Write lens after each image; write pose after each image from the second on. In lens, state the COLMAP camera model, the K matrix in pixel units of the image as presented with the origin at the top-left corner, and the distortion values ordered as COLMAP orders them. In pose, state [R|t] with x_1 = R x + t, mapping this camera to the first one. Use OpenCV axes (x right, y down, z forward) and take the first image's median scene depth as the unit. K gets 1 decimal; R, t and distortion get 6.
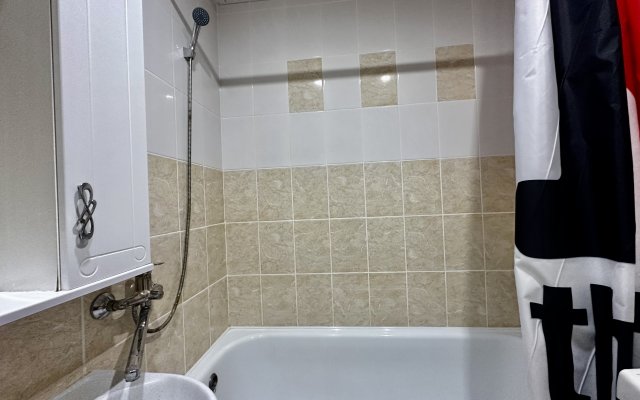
lens RADIAL K [[253.7, 0, 320.0], [0, 253.7, 200.0], [0, 0, 1]] dist [-0.000413, 0.000071]
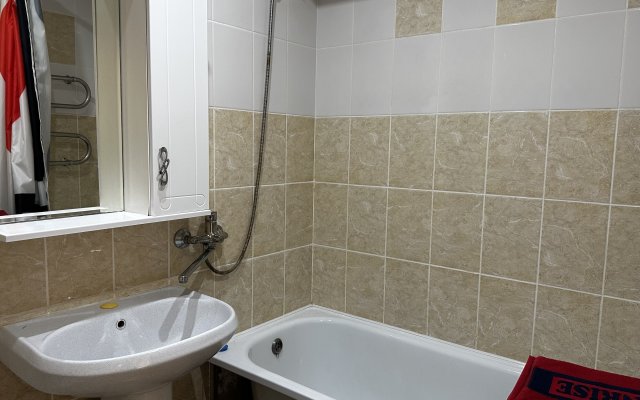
lens RADIAL K [[486.6, 0, 320.0], [0, 486.6, 200.0], [0, 0, 1]] dist [0.078662, -0.004456]
pose [[0.845654, 0.119902, -0.520089, 0.494133], [-0.054107, 0.988679, 0.139954, -0.076719], [0.530982, -0.090212, 0.842567, -0.342413]]
